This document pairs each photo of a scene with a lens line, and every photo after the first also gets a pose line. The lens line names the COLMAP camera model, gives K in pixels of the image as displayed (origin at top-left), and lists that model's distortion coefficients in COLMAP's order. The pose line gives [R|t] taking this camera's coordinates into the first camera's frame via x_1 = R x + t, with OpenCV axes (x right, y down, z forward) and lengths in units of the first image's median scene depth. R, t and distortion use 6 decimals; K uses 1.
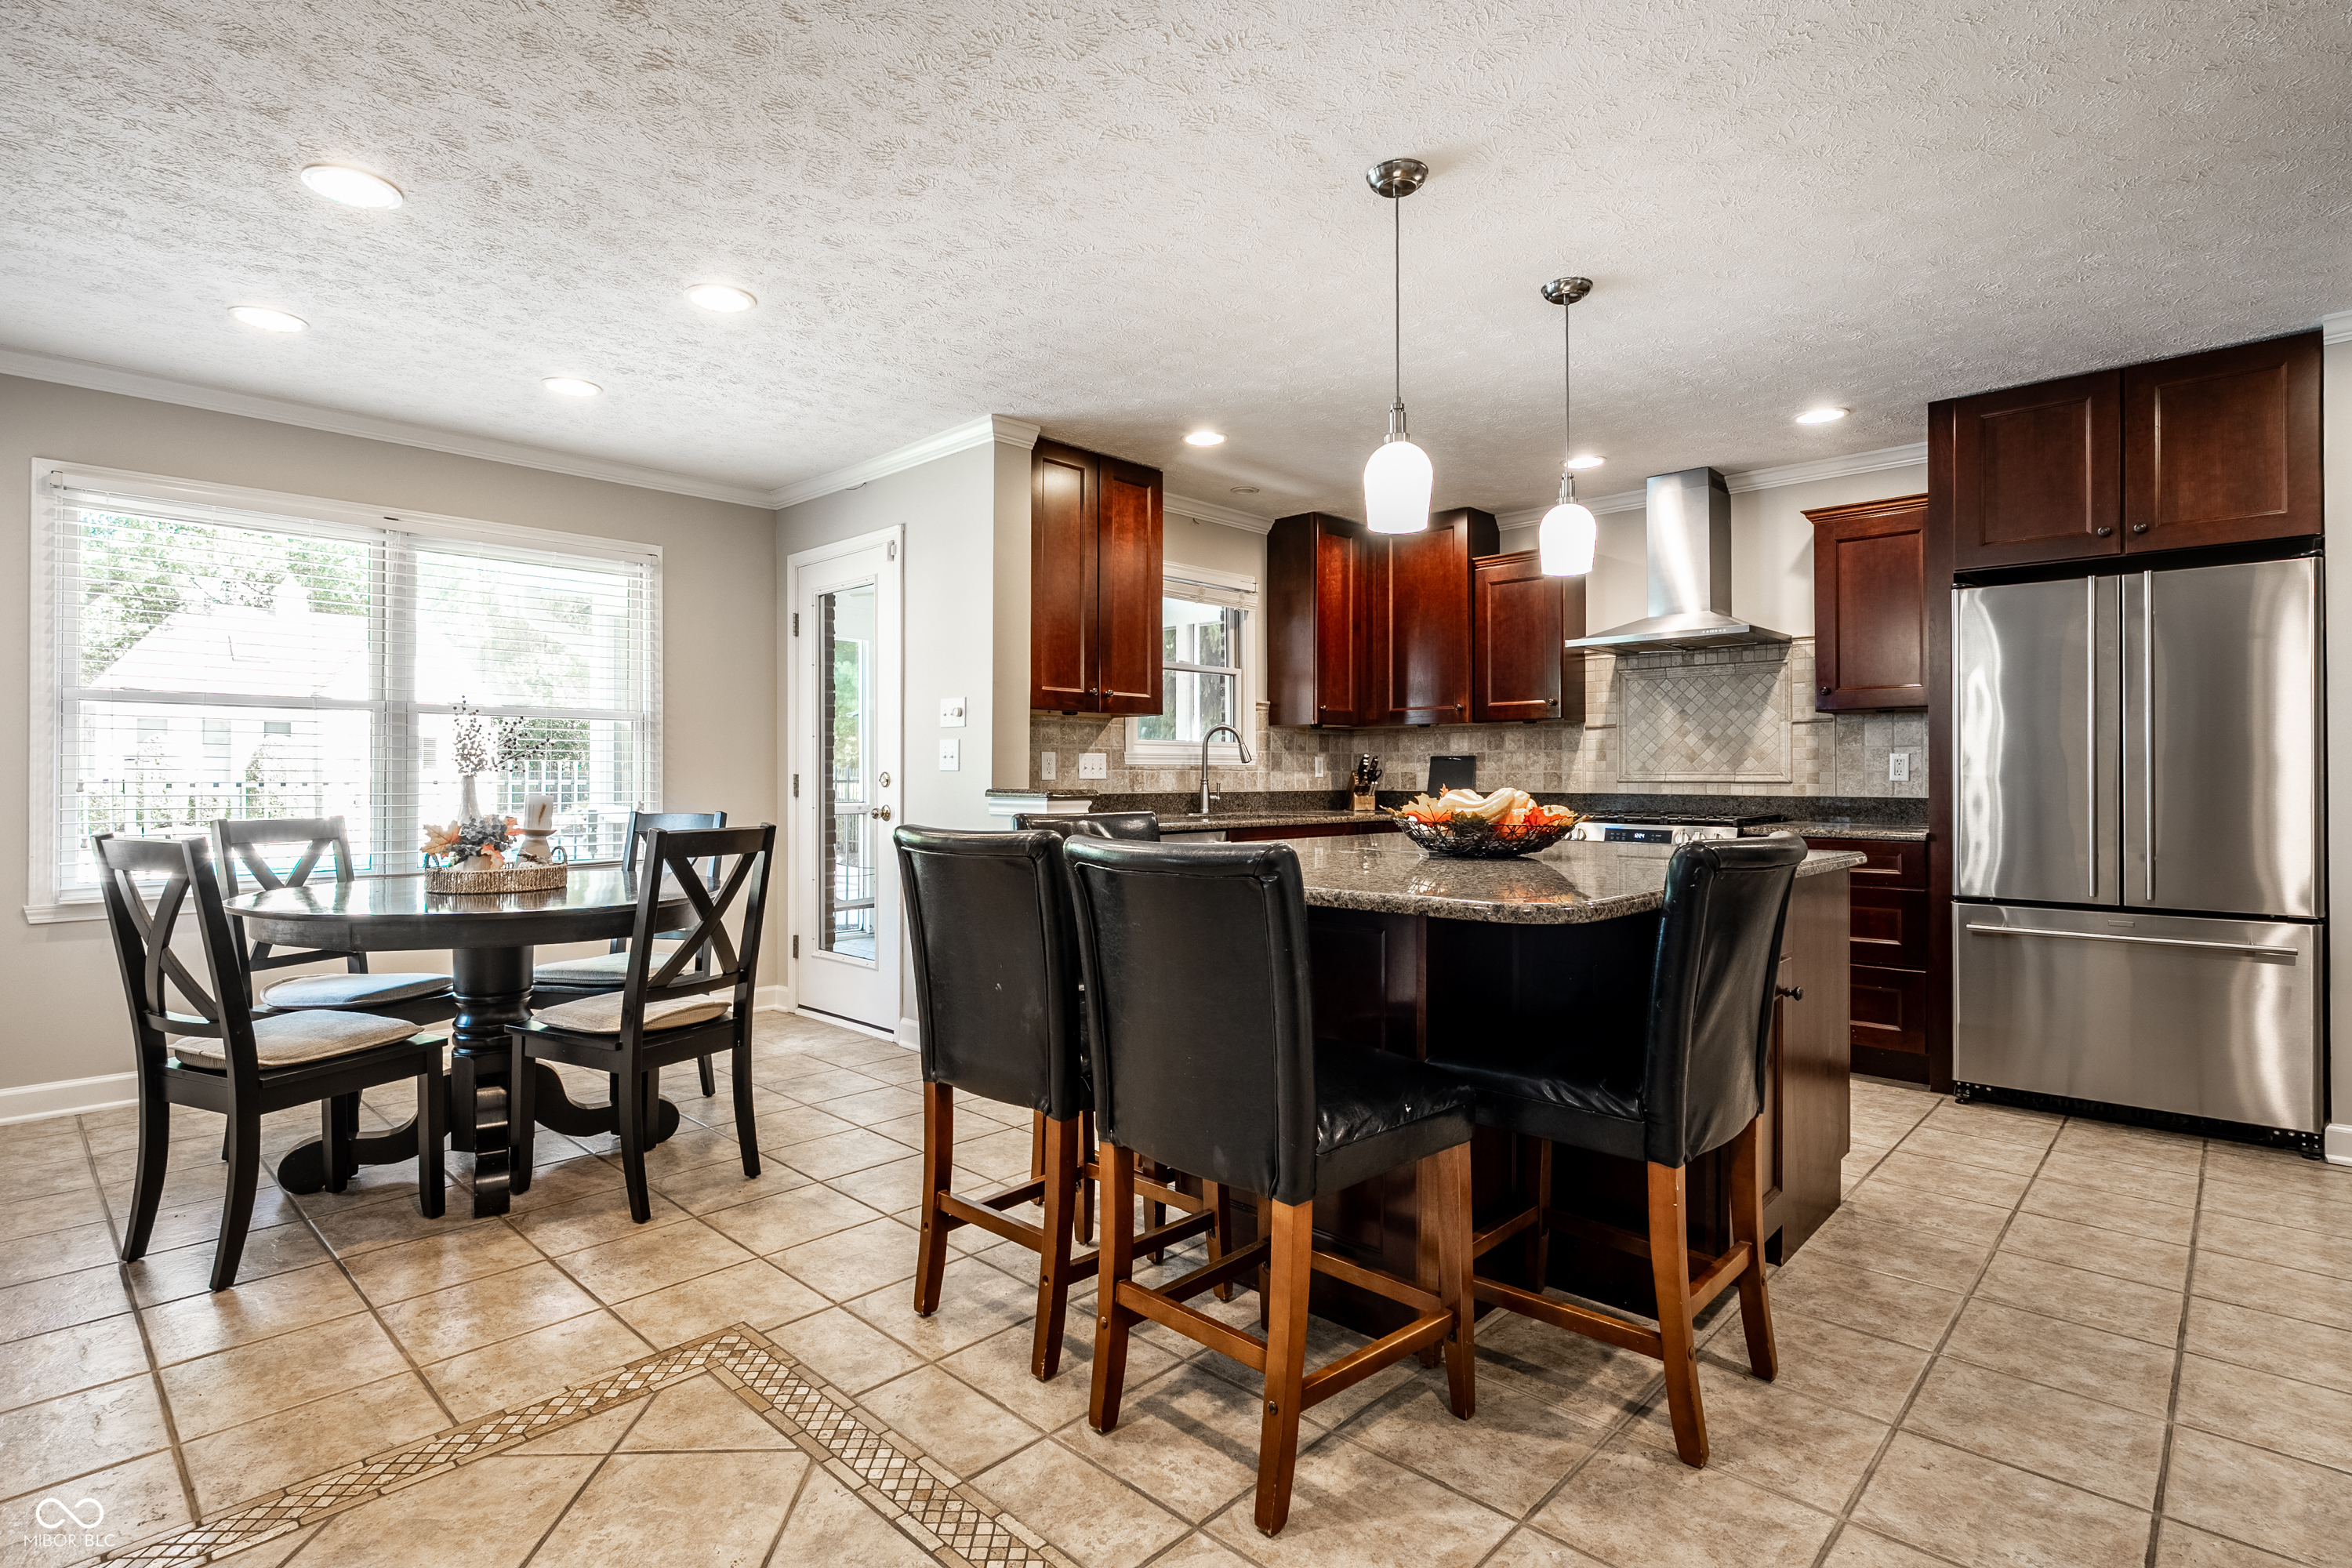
lens RADIAL K [[1143.6, 0, 1165.5], [0, 1143.6, 769.5], [0, 0, 1]] dist [-0.005301, 0.001396]
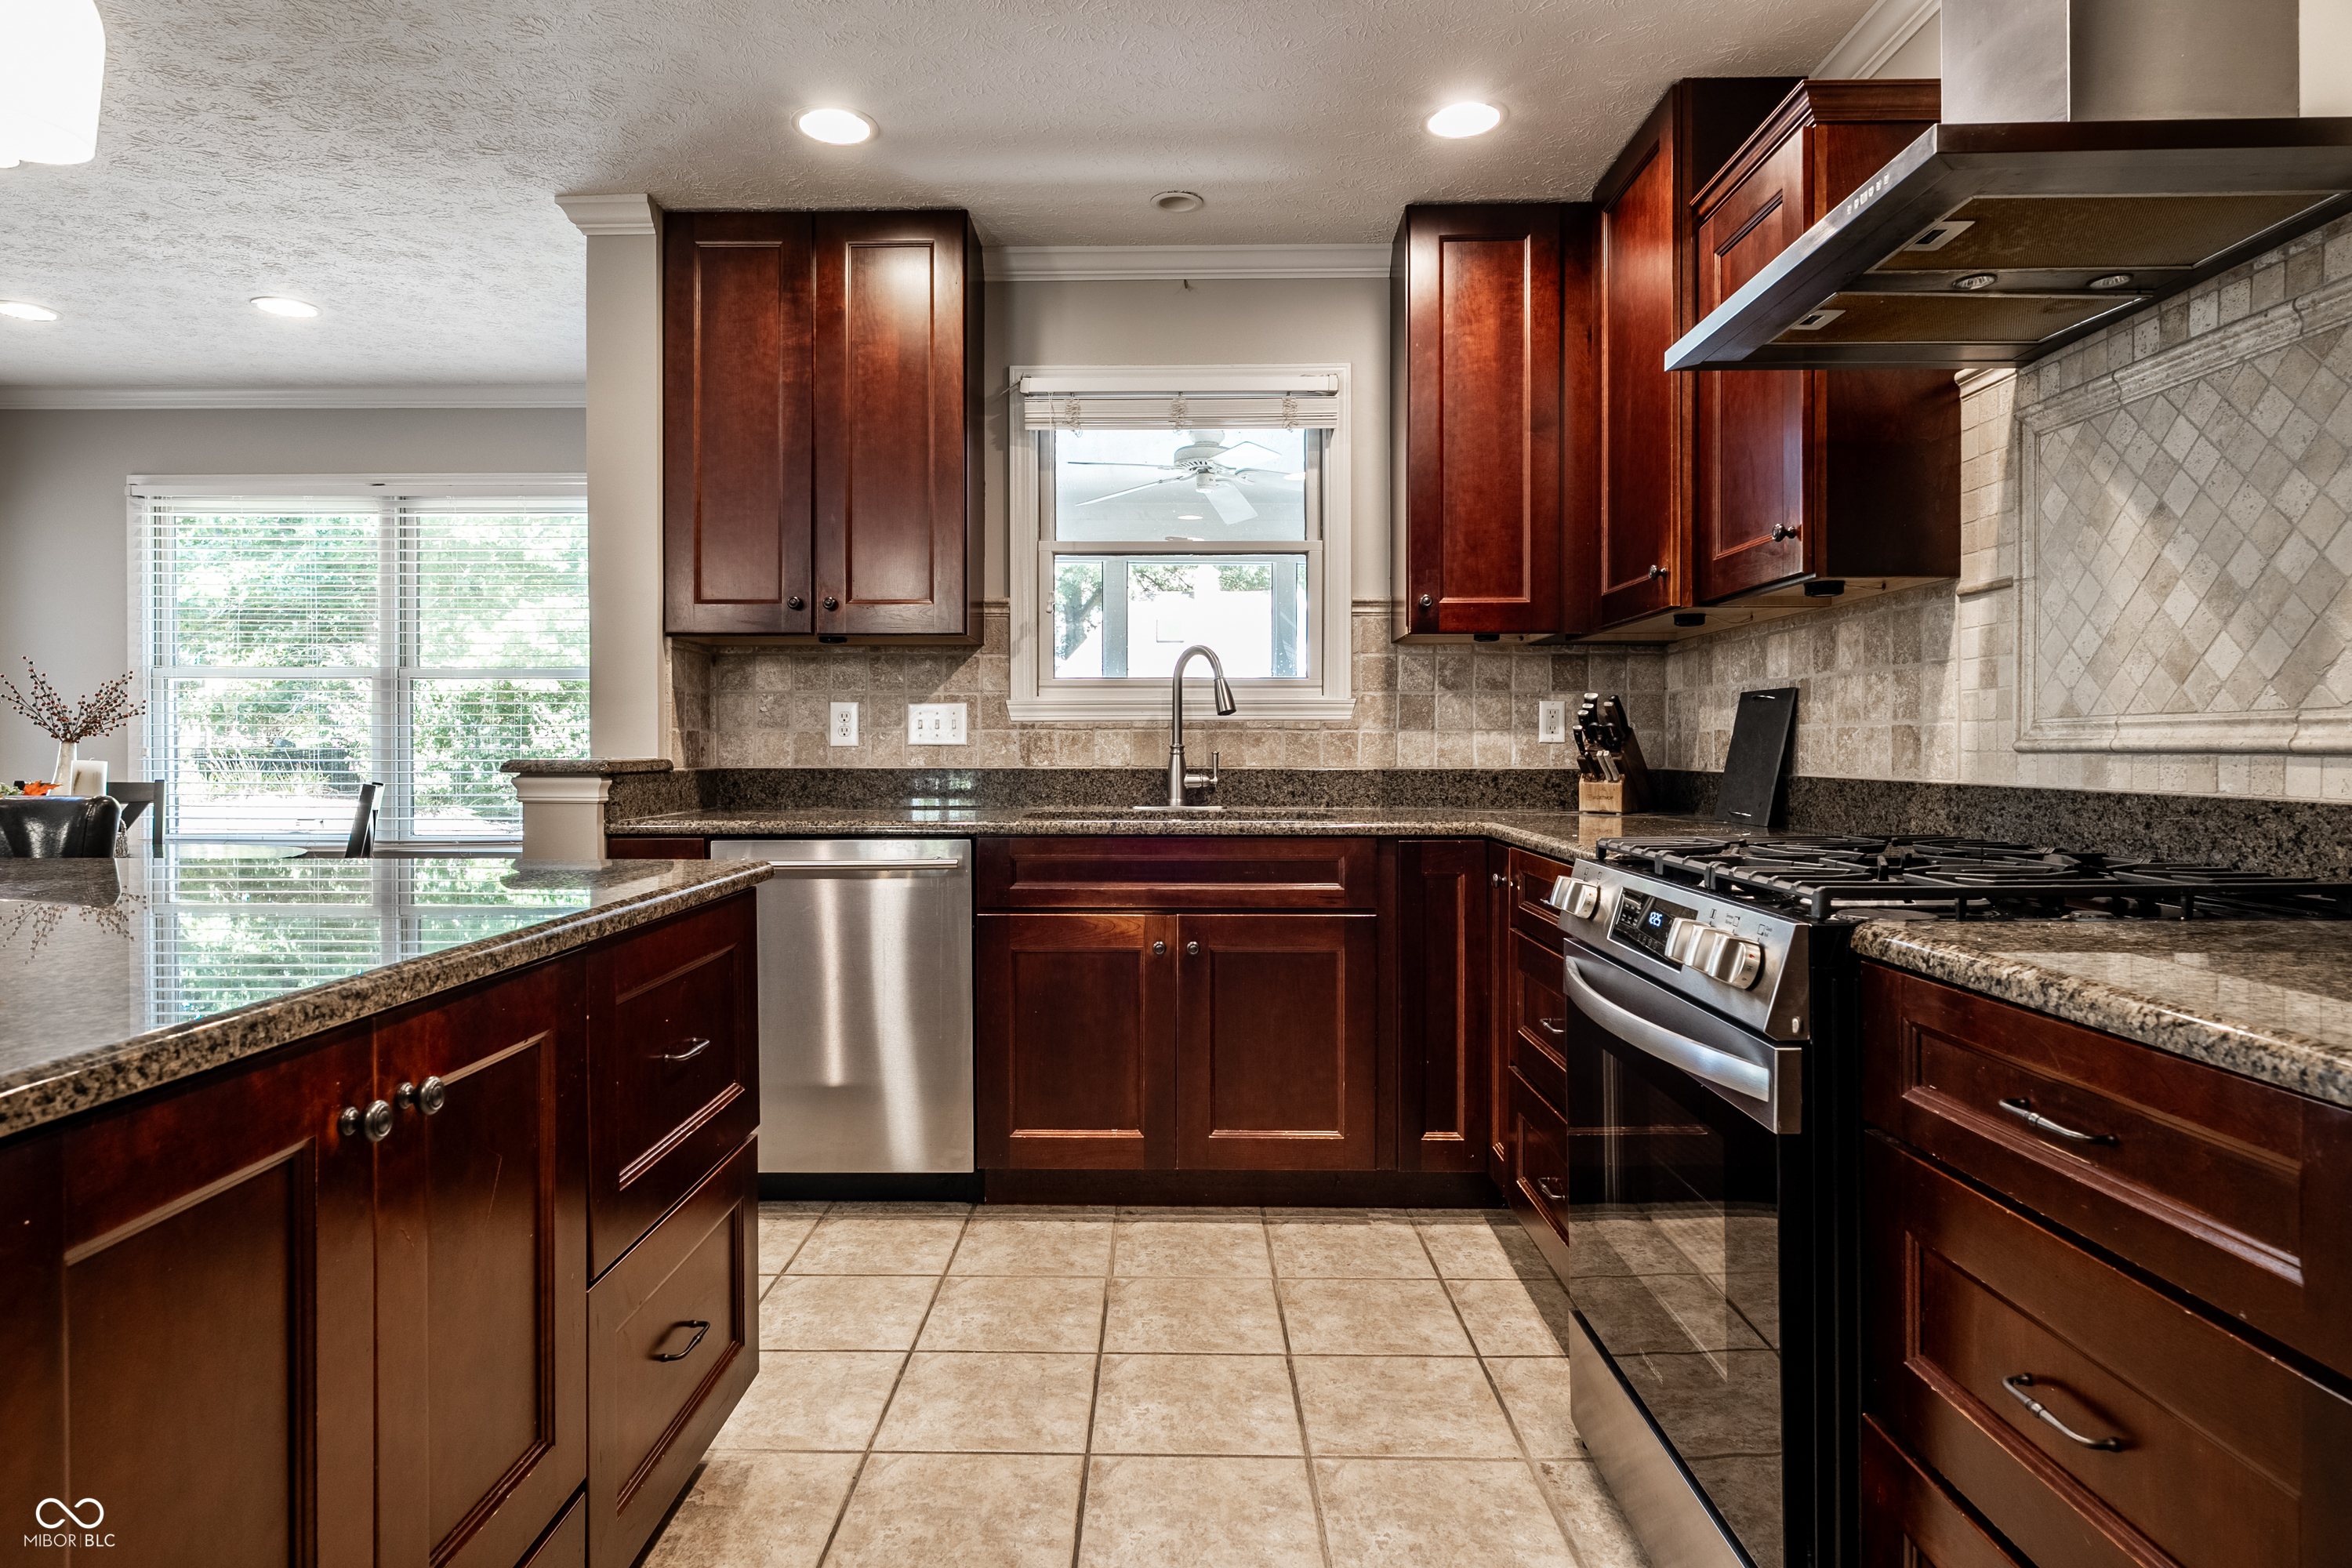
lens RADIAL K [[1321.2, 0, 1161.5], [0, 1321.2, 758.0], [0, 0, 1]] dist [-0.005439, 0.000719]
pose [[0.684504, 0.005152, -0.728991, 0.565259], [0.004259, 0.999930, 0.011067, 0.008511], [0.728997, -0.010680, 0.684434, 0.628987]]
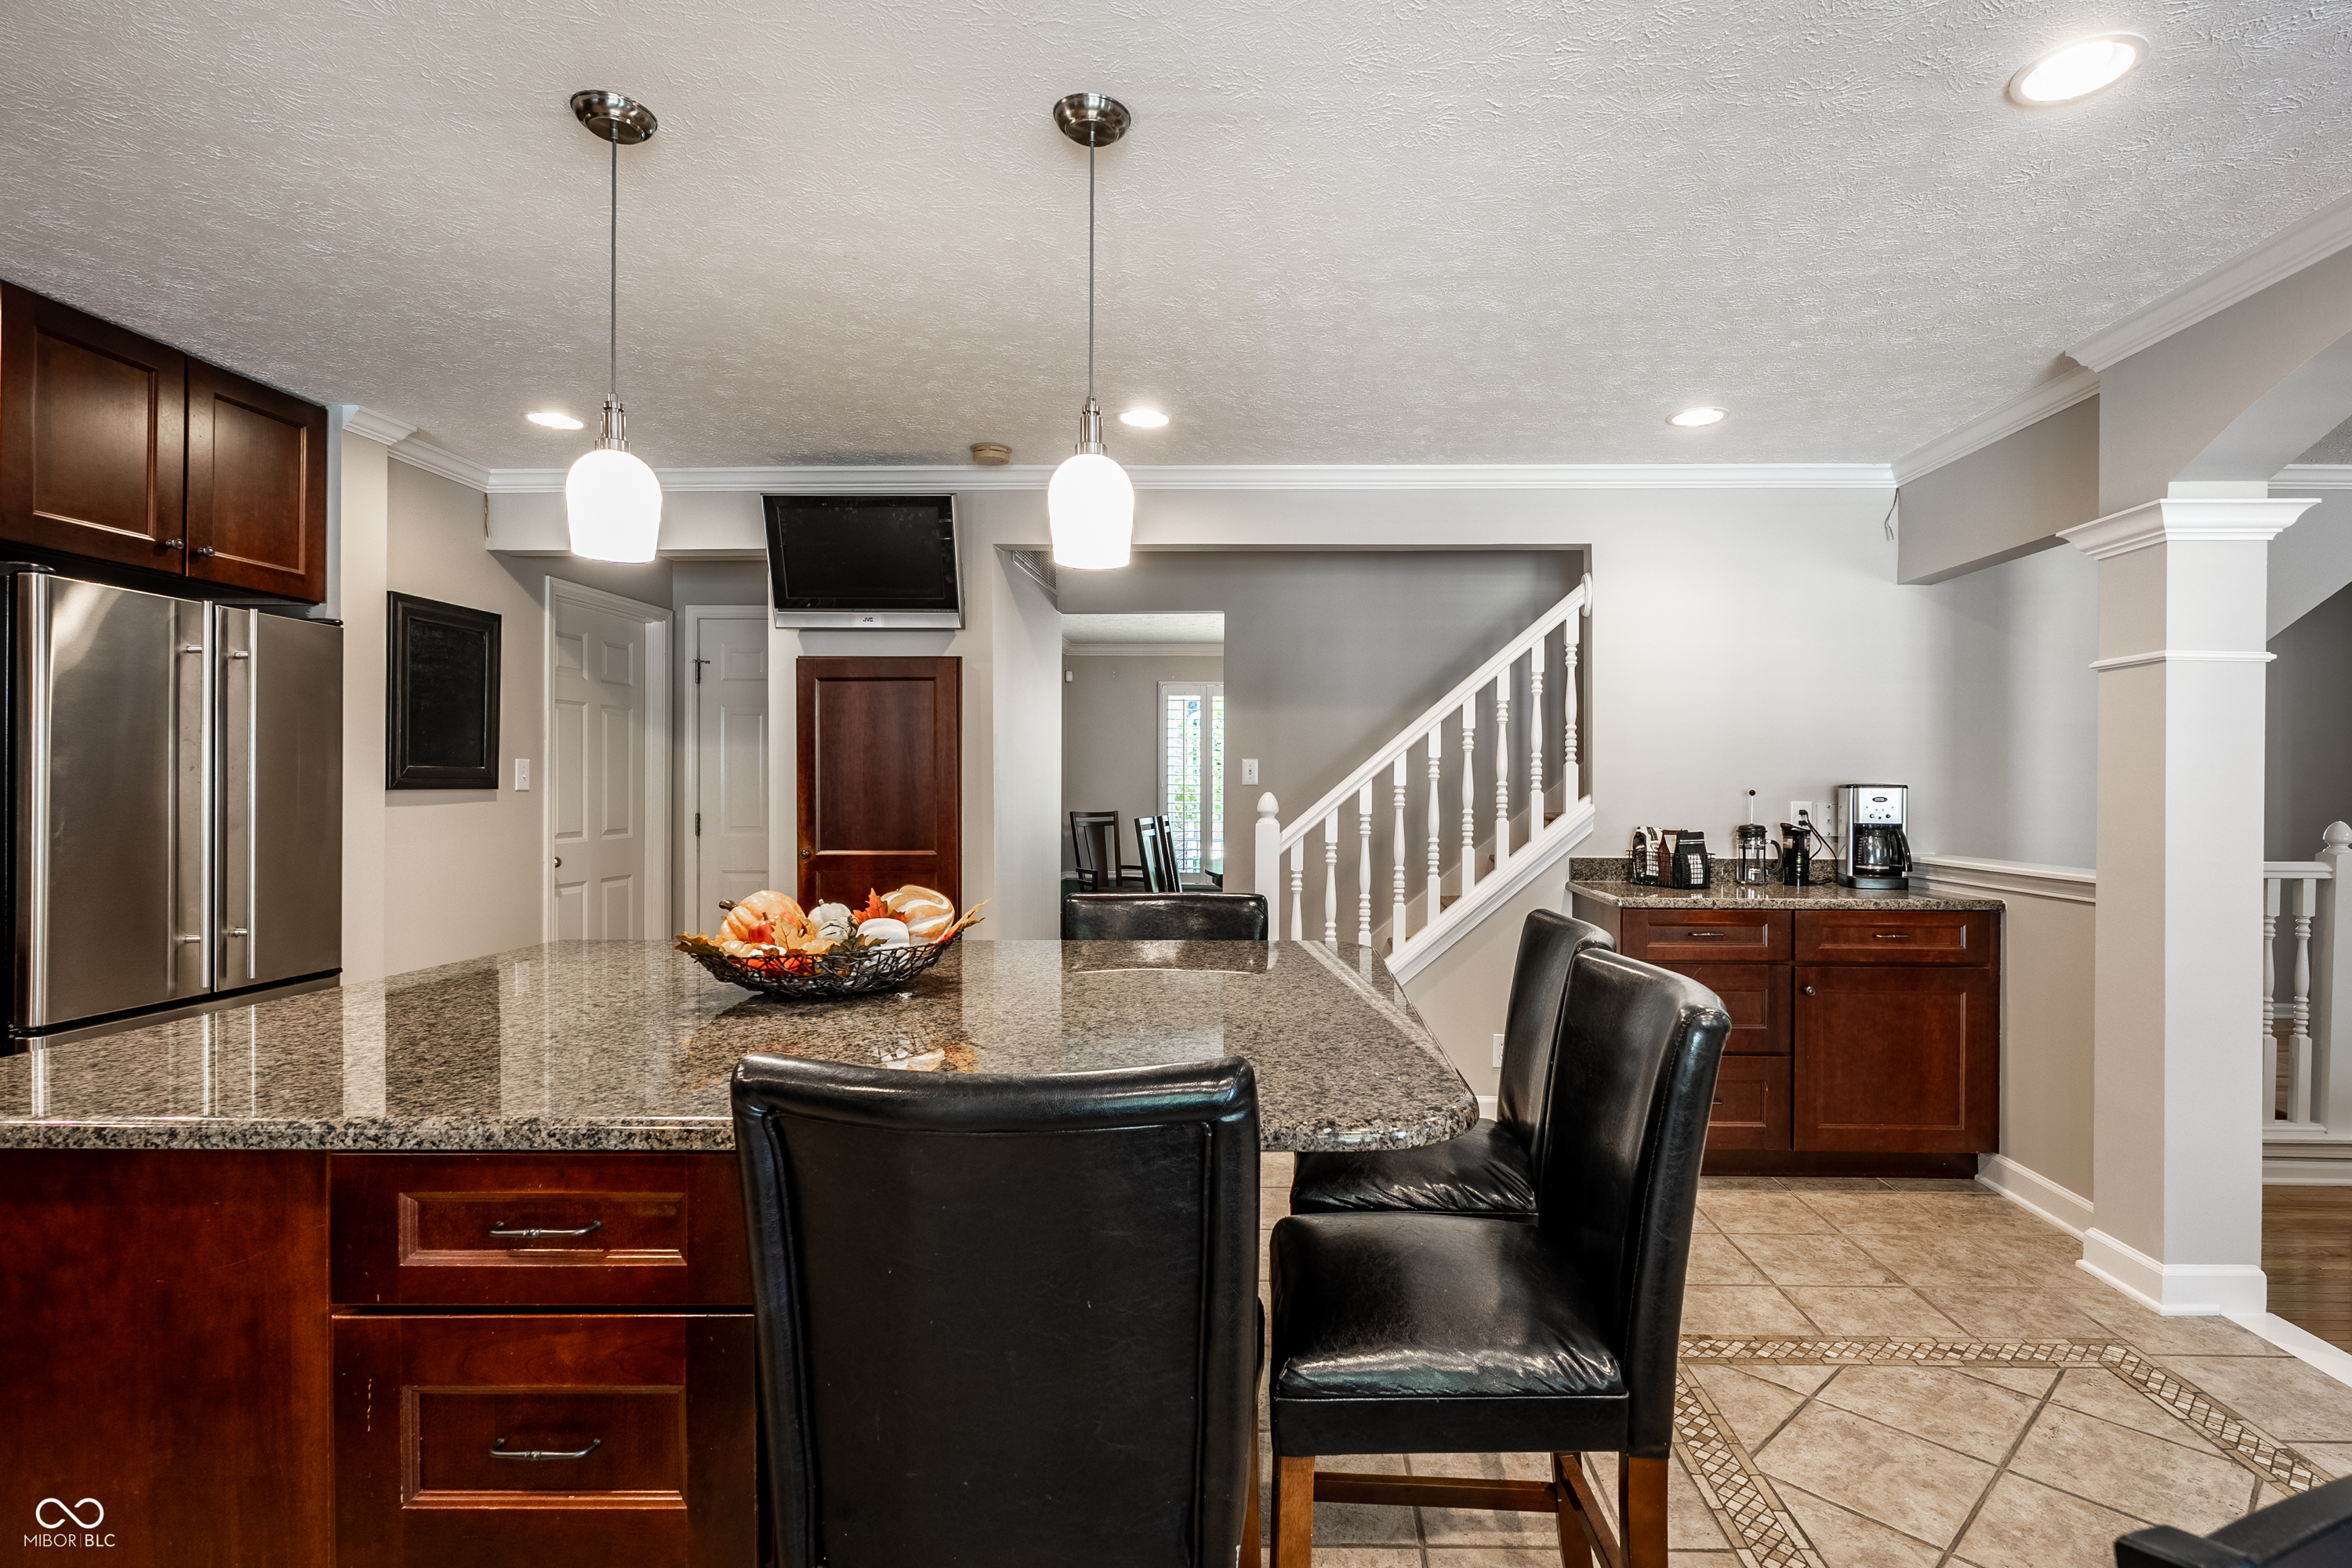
lens RADIAL K [[1141.8, 0, 1273.0], [0, 1141.8, 787.8], [0, 0, 1]] dist [-0.004756, -0.000330]
pose [[-0.688245, -0.001550, 0.725477, -0.238520], [-0.007201, 0.999963, -0.004695, -0.026477], [-0.725443, -0.008456, -0.688230, 0.753079]]
